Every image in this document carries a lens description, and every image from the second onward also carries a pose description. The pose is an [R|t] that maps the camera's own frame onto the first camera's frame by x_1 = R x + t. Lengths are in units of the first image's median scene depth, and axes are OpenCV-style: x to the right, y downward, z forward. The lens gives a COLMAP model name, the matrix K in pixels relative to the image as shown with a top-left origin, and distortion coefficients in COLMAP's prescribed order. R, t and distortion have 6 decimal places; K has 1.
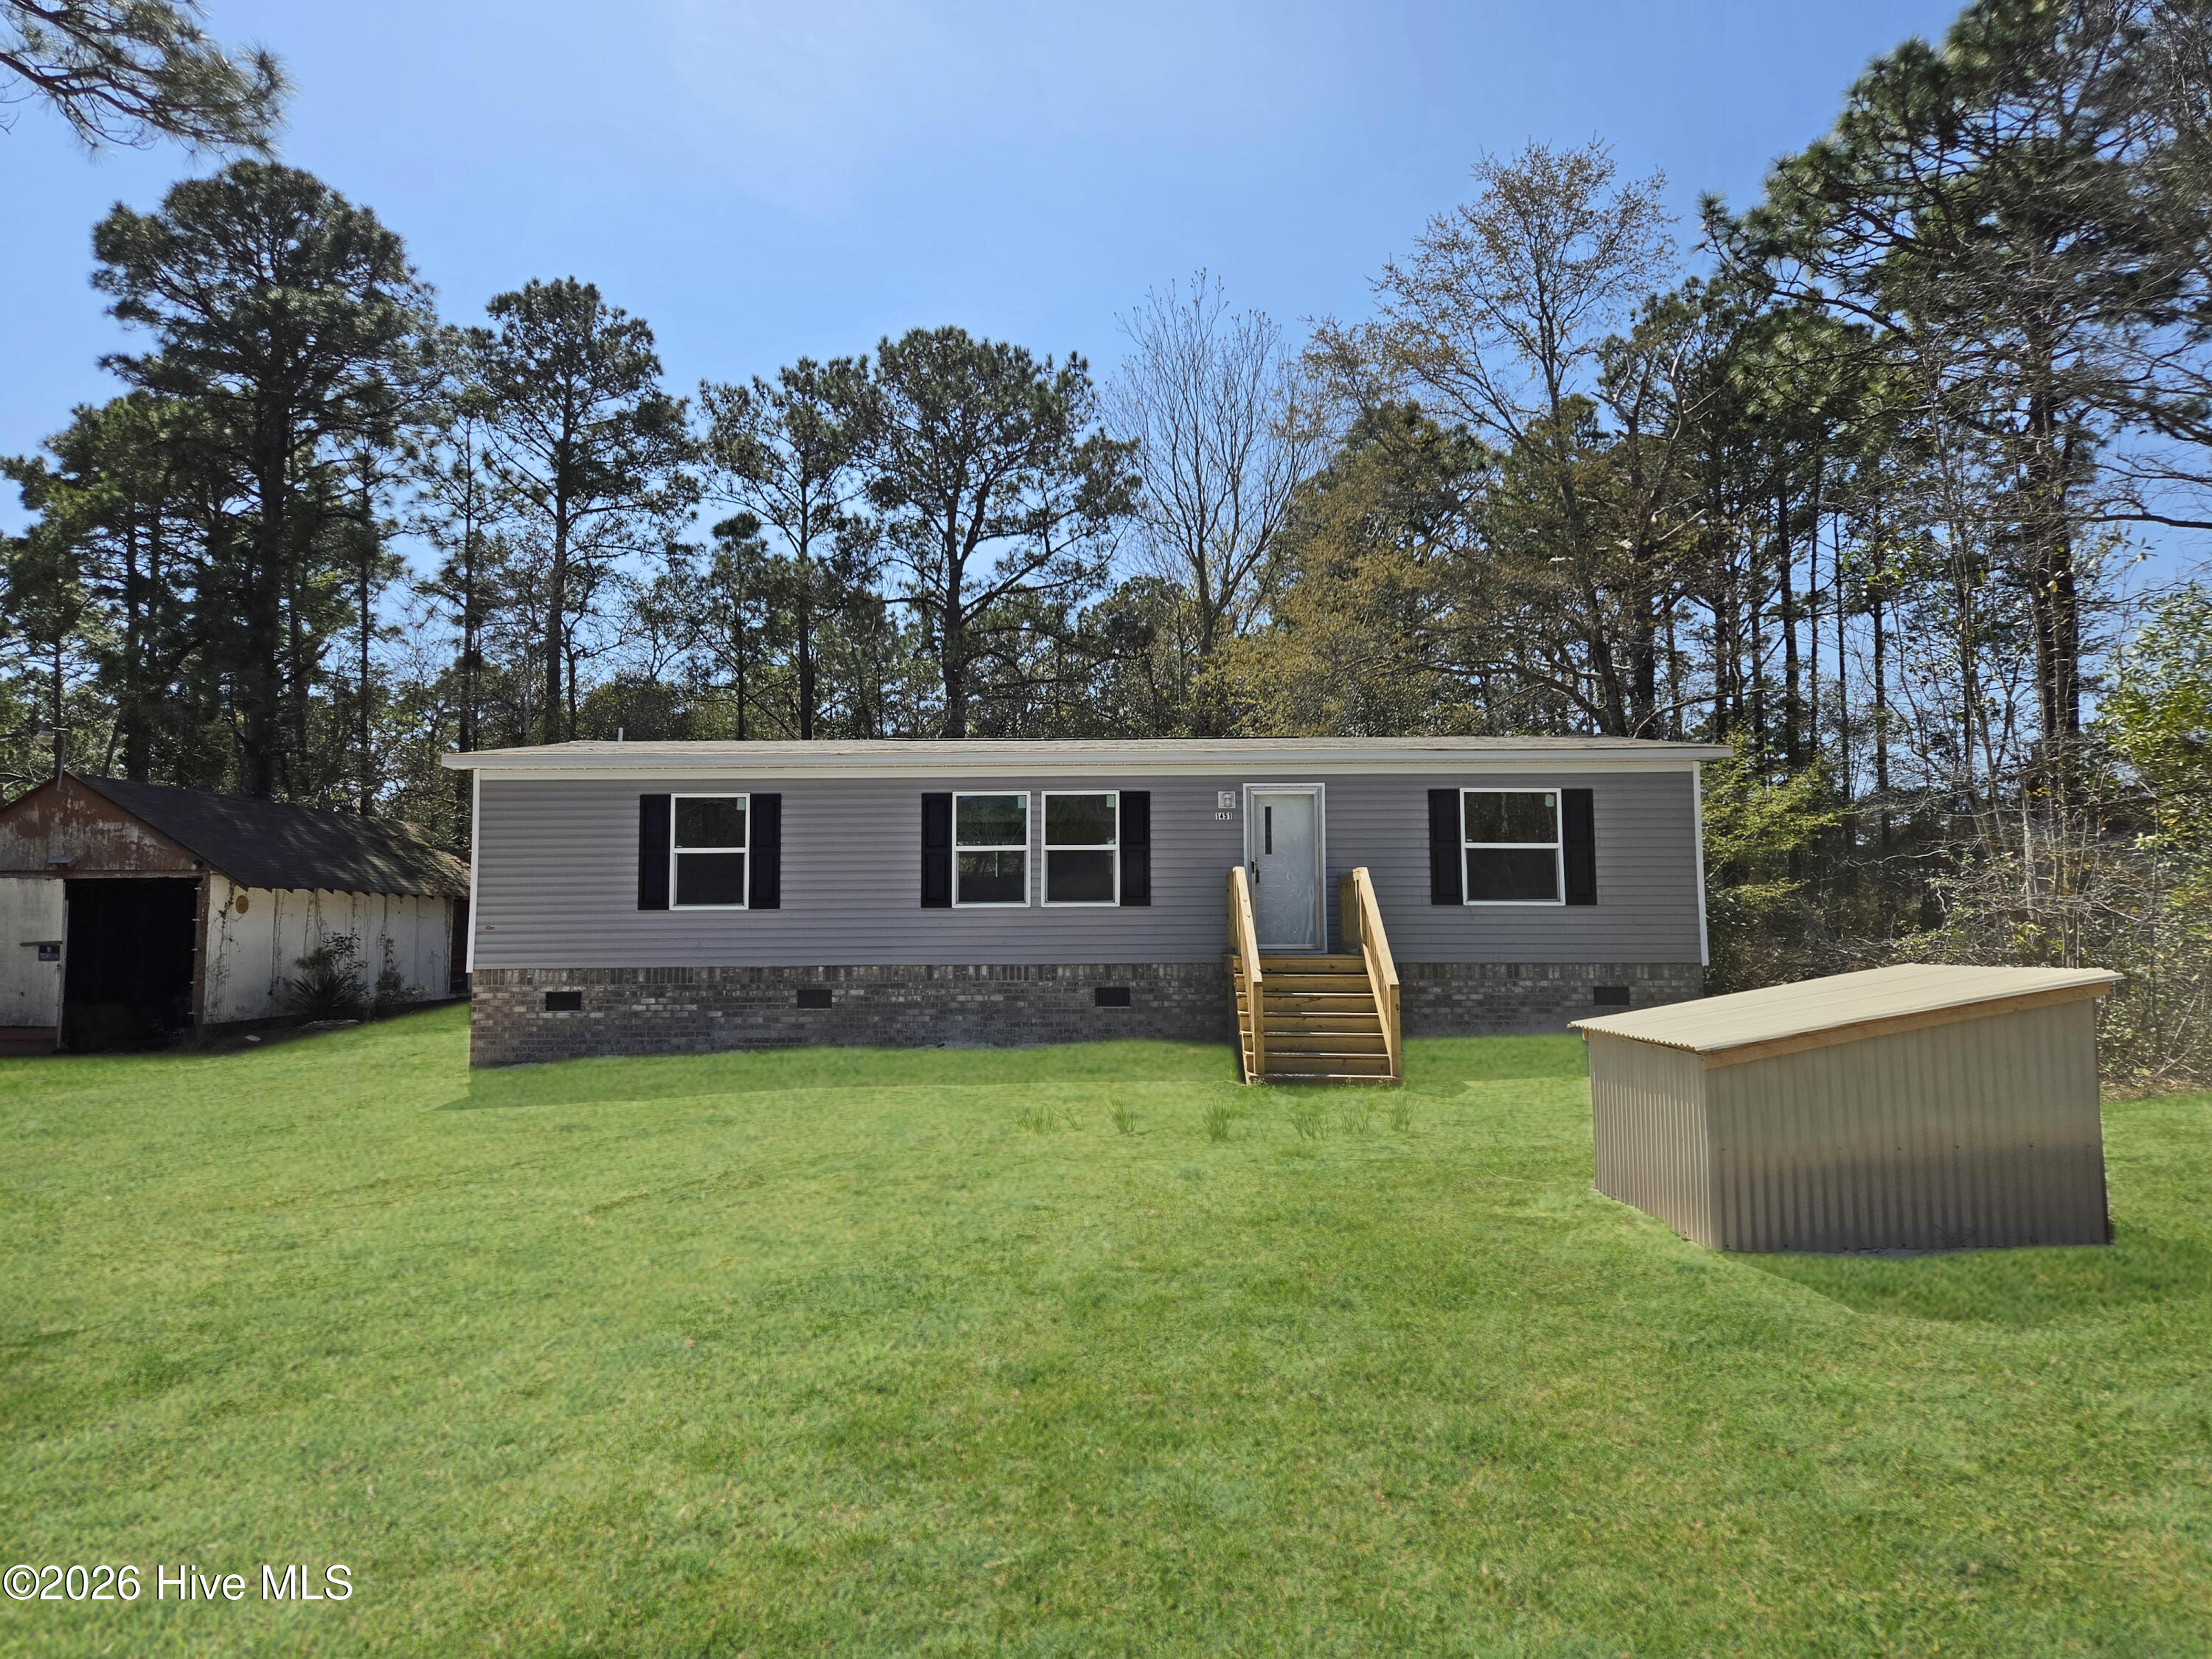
lens RADIAL K [[1448.1, 0, 1017.2], [0, 1448.1, 792.8], [0, 0, 1]] dist [0.073620, -0.007657]
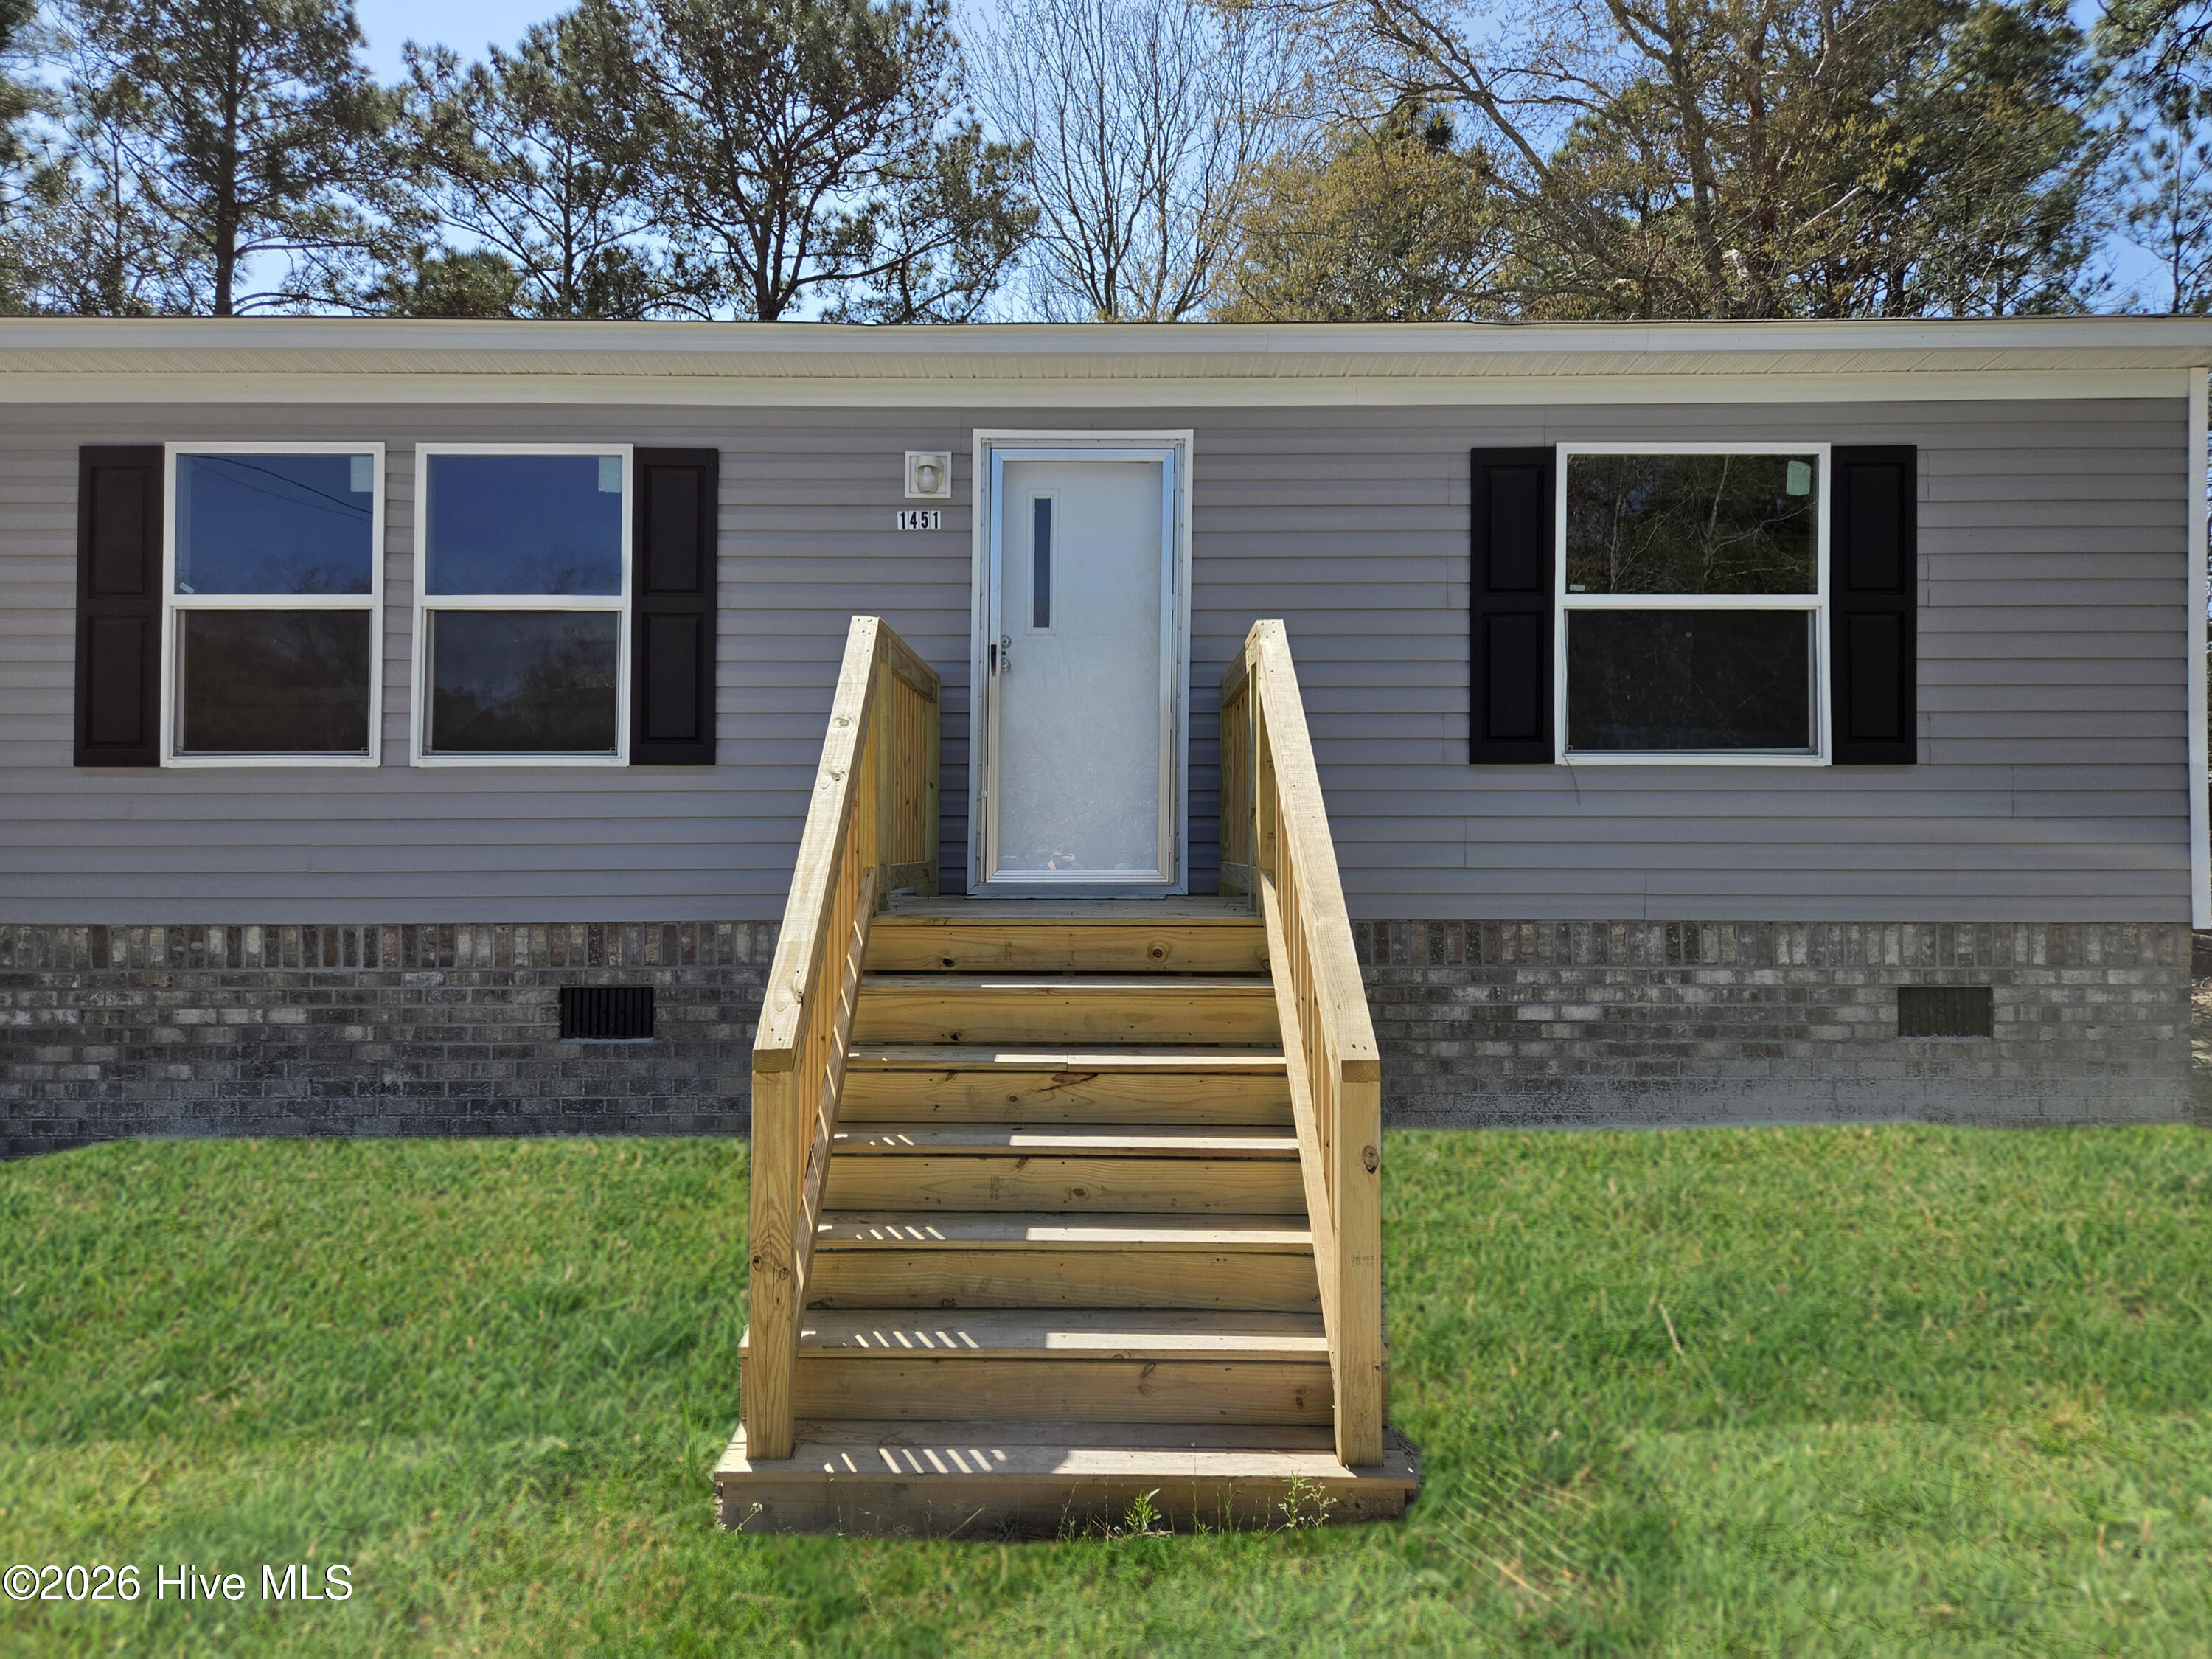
lens RADIAL K [[1516.4, 0, 1056.2], [0, 1516.4, 815.2], [0, 0, 1]] dist [0.049402, -0.016342]
pose [[0.998821, 0.005376, 0.048237, 0.157603], [-0.009240, 0.996732, 0.080254, 0.058343], [-0.047648, -0.080605, 0.995607, 0.606807]]
